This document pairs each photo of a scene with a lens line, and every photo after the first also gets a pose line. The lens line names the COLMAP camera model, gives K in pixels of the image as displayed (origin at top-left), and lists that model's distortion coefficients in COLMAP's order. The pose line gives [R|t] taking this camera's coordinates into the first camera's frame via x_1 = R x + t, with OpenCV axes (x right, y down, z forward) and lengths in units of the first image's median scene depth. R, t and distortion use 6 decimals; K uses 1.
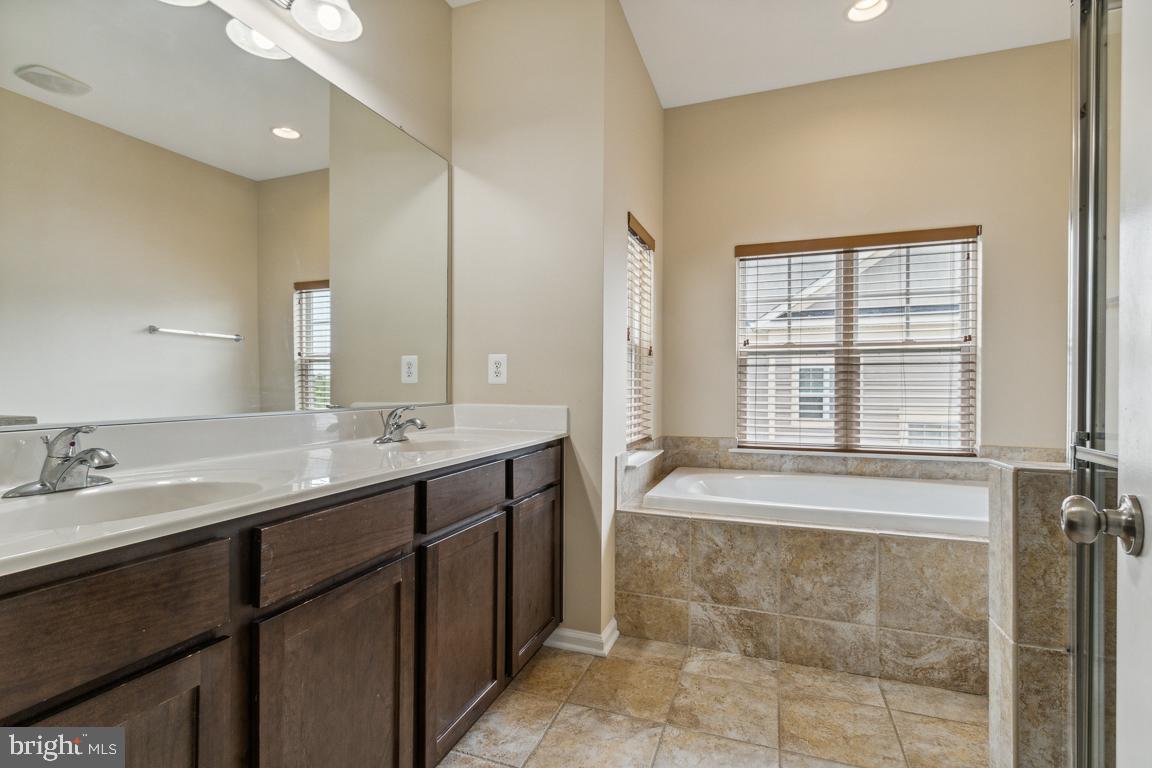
lens RADIAL K [[536.4, 0, 578.4], [0, 536.4, 386.0], [0, 0, 1]] dist [0.000900, -0.000290]
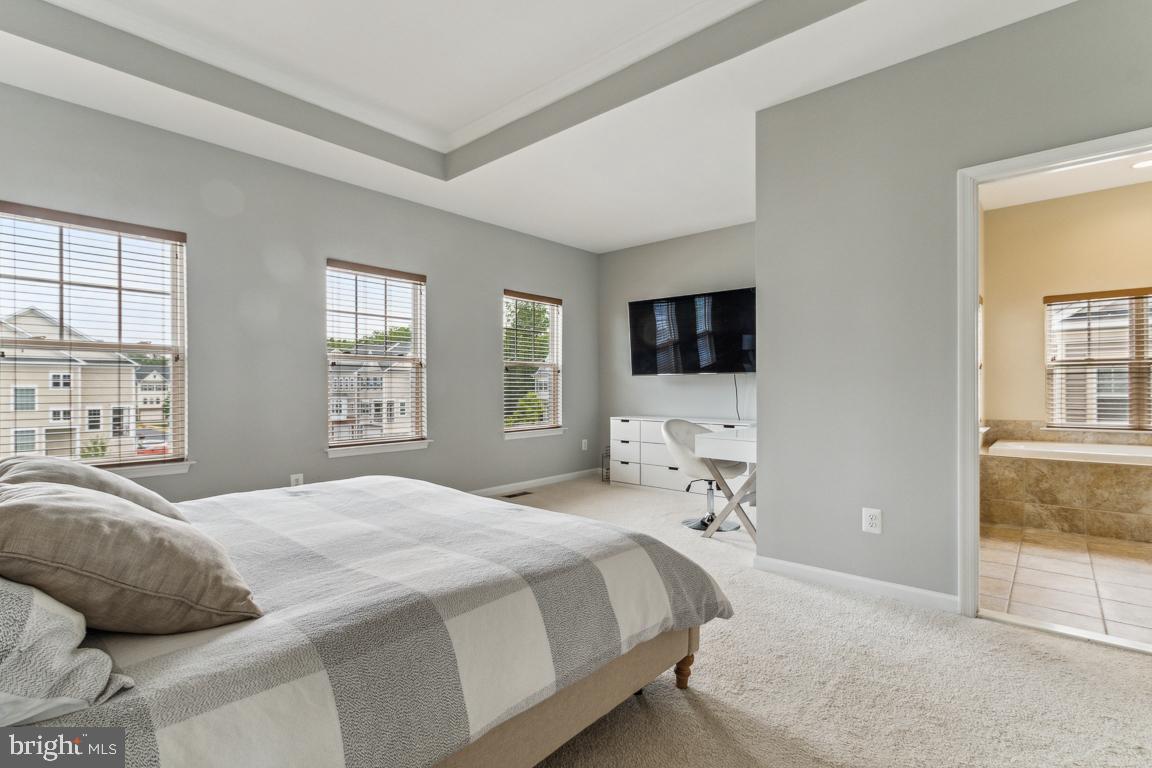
lens RADIAL K [[536.4, 0, 573.0], [0, 536.4, 386.3], [0, 0, 1]] dist [0.000900, -0.000290]
pose [[0.927516, -0.008864, -0.373680, -0.545290], [0.007837, 0.999960, -0.004267, -0.009686], [0.373702, 0.001030, 0.927548, -1.317026]]
